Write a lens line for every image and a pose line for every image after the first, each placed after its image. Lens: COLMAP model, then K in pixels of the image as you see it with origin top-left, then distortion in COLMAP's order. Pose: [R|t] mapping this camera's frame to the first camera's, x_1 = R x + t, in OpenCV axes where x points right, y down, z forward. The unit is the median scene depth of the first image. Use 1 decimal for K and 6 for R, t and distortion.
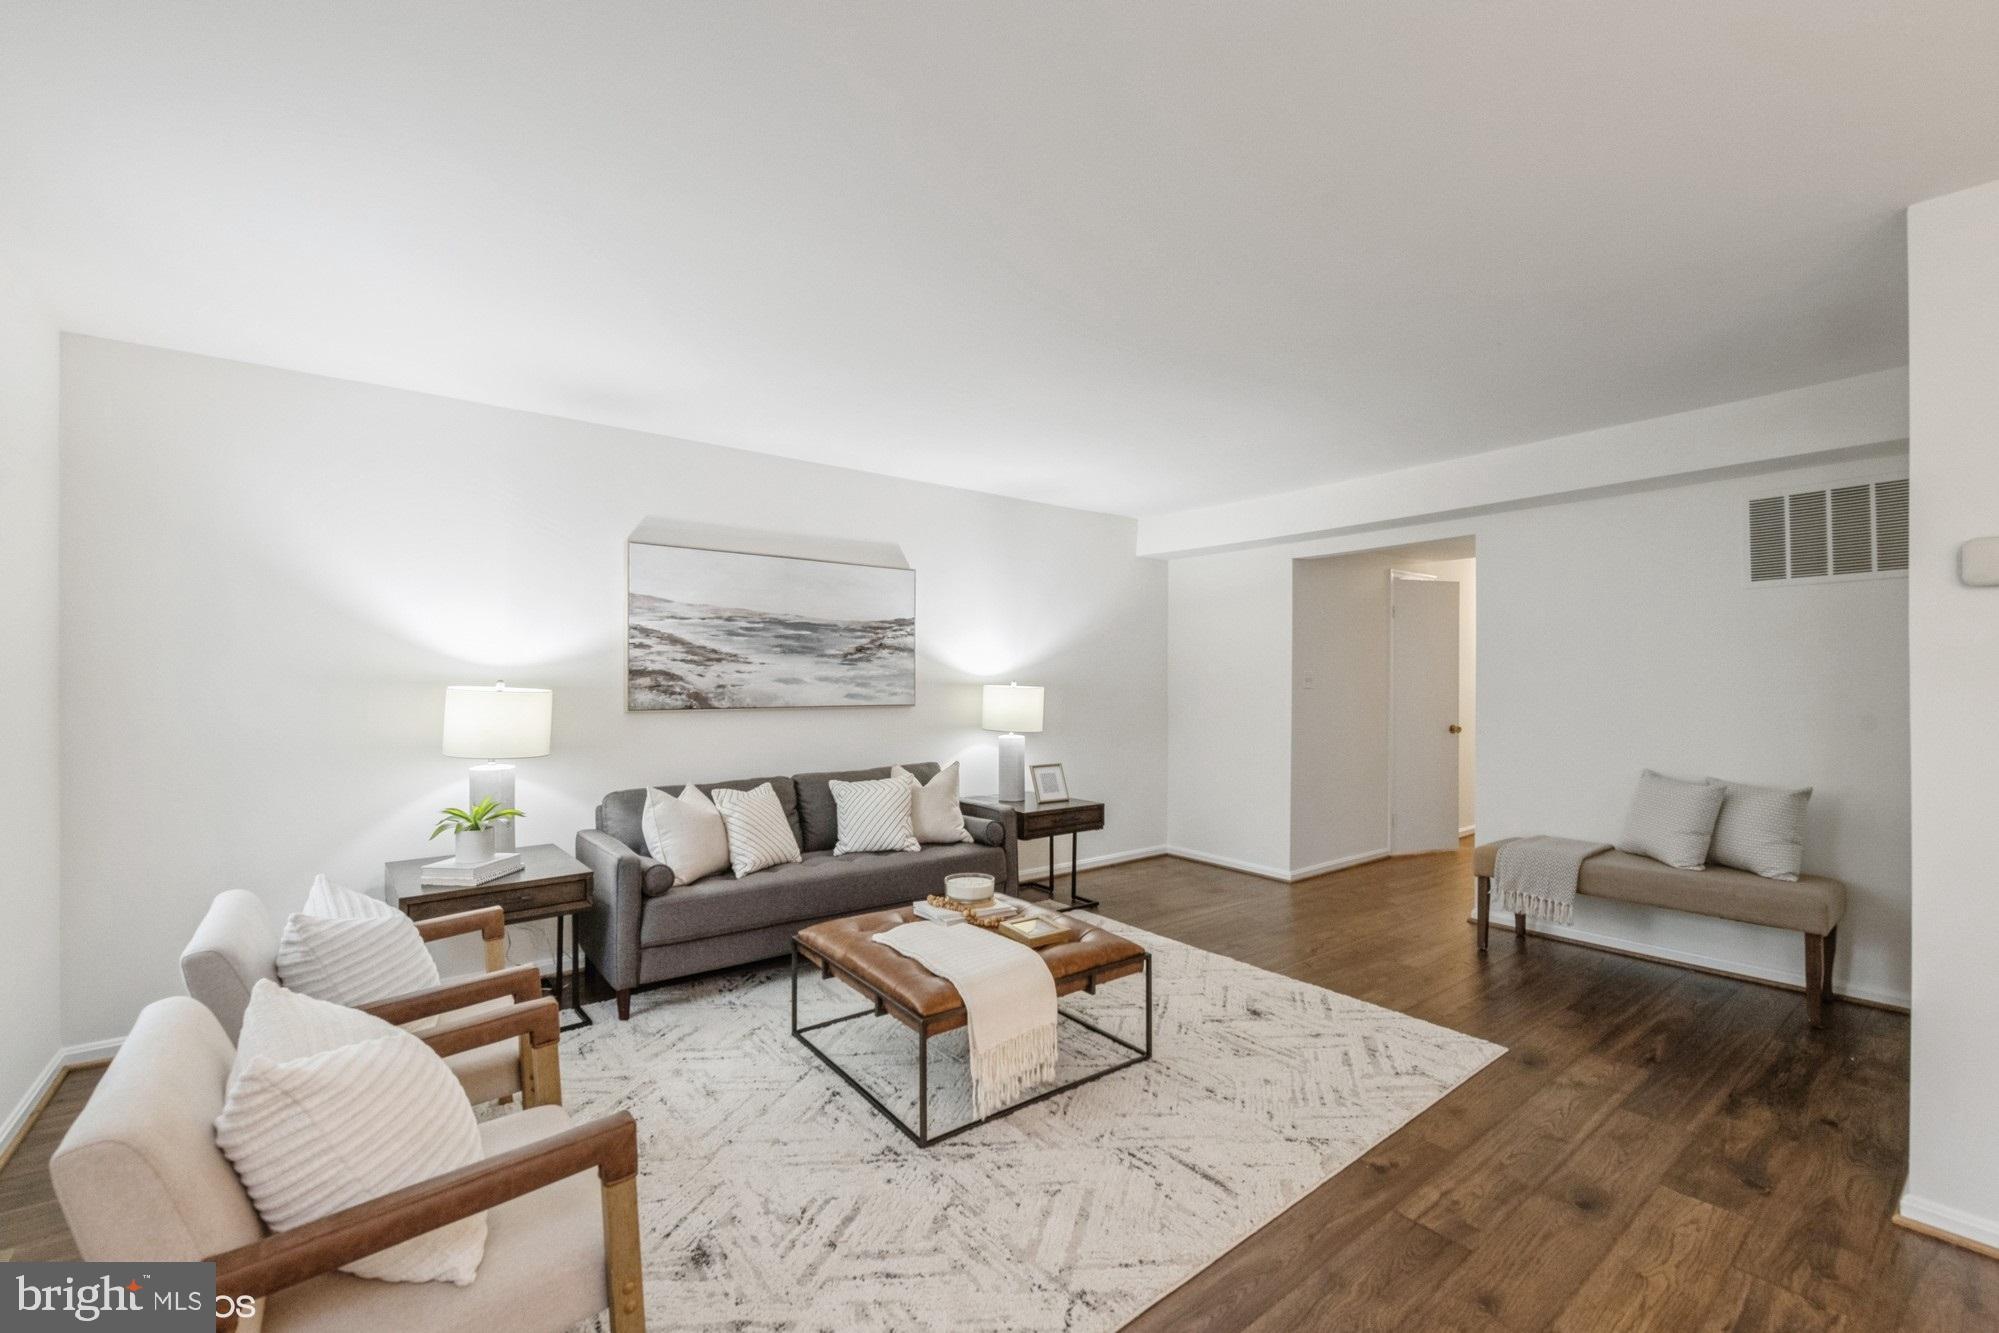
lens RADIAL K [[810.3, 0, 1004.0], [0, 810.3, 666.9], [0, 0, 1]] dist [-0.003676, -0.000242]
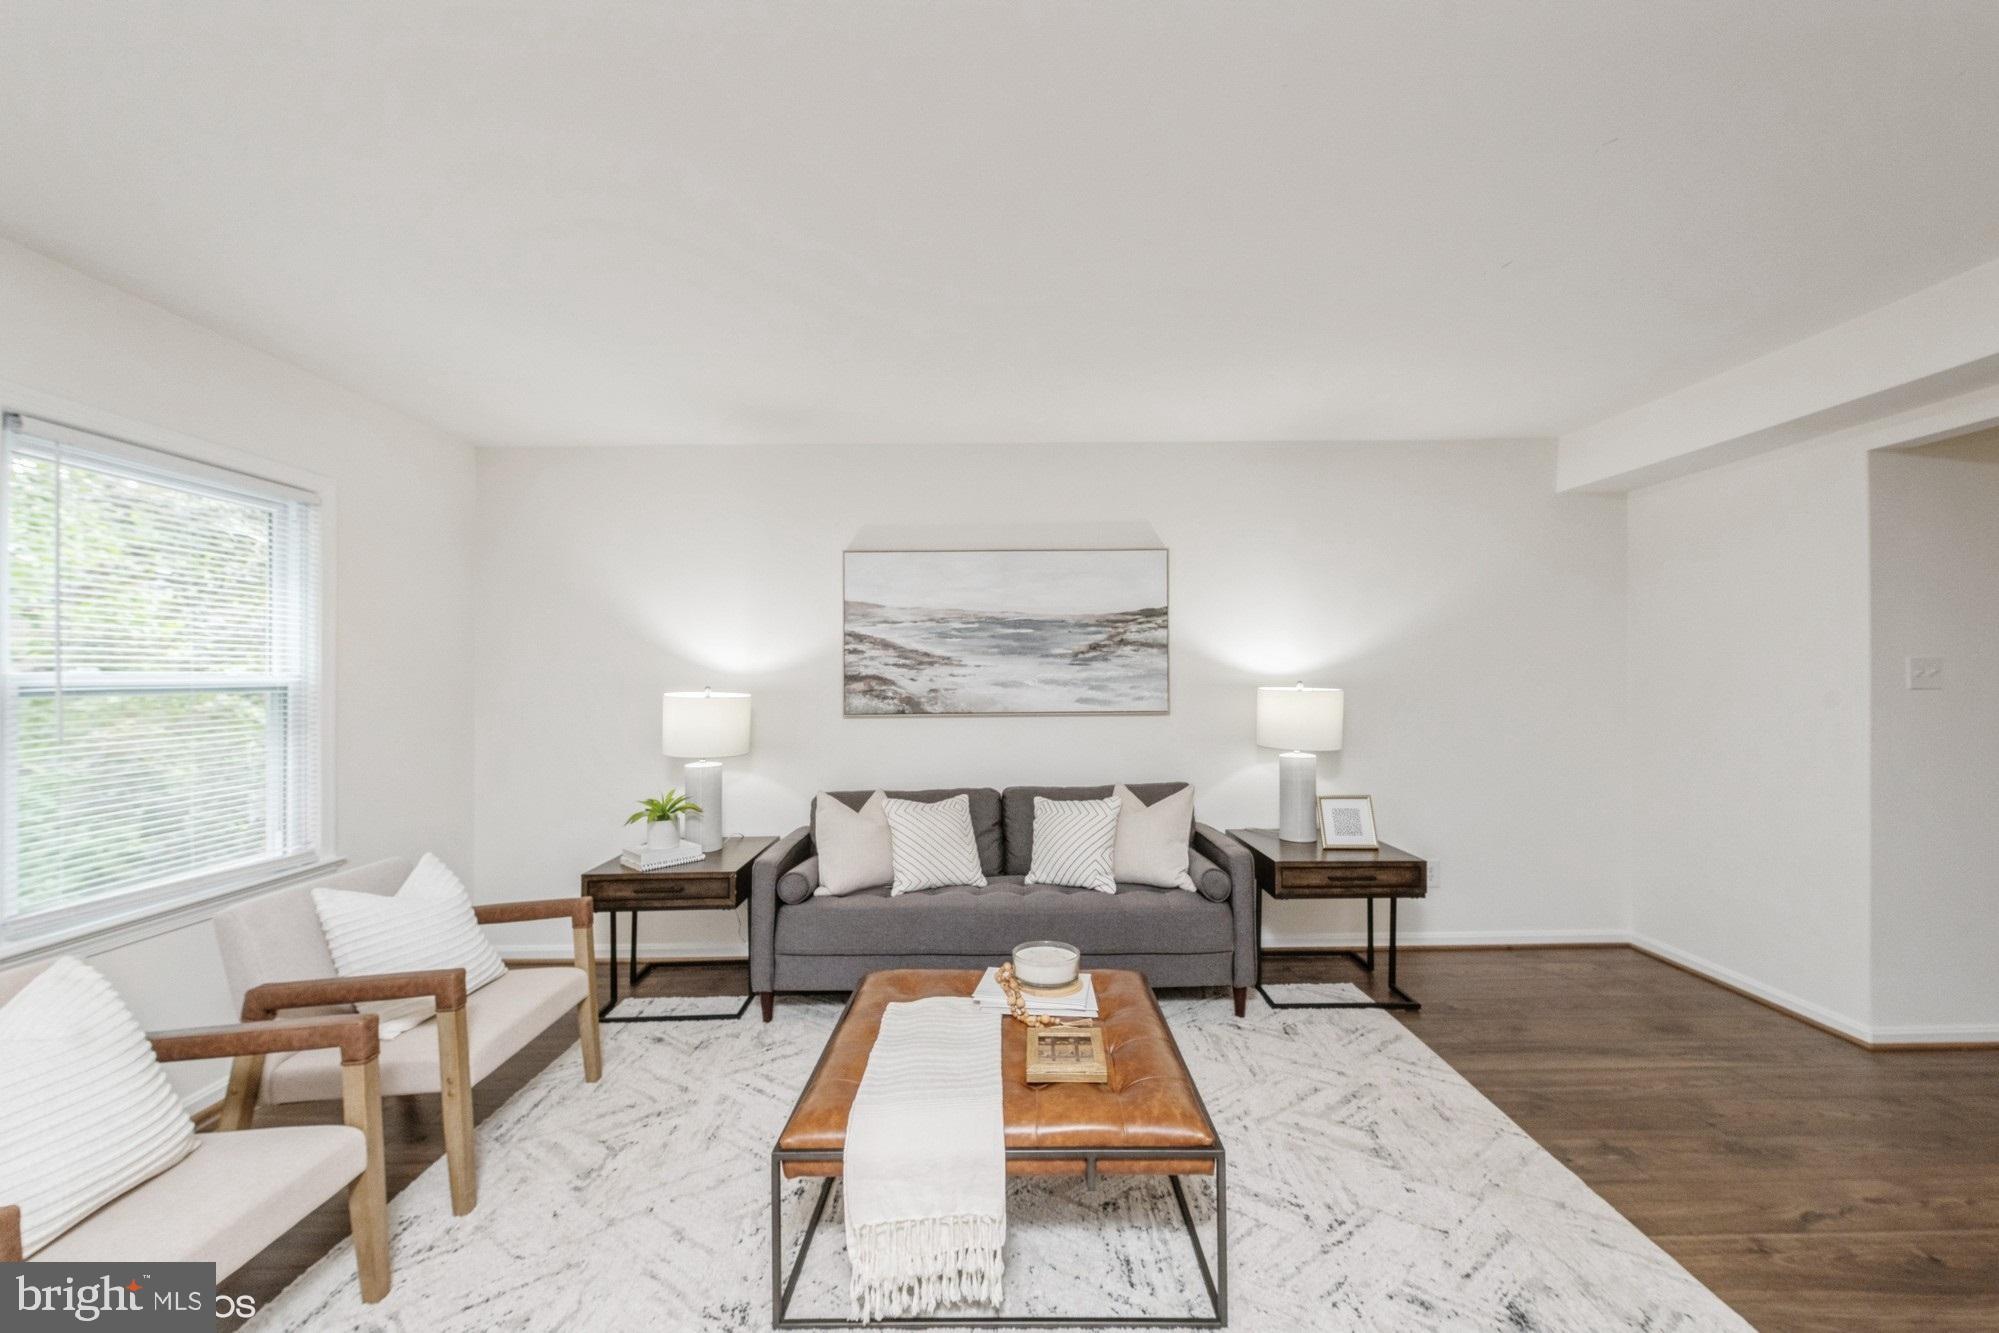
lens RADIAL K [[770.9, 0, 1000.6], [0, 770.9, 672.6], [0, 0, 1]] dist [-0.001849, -0.000047]
pose [[0.795588, -0.016427, -0.605615, 0.268890], [0.021015, 0.999779, 0.000488, 0.003682], [0.605473, -0.013116, 0.795757, 0.314339]]
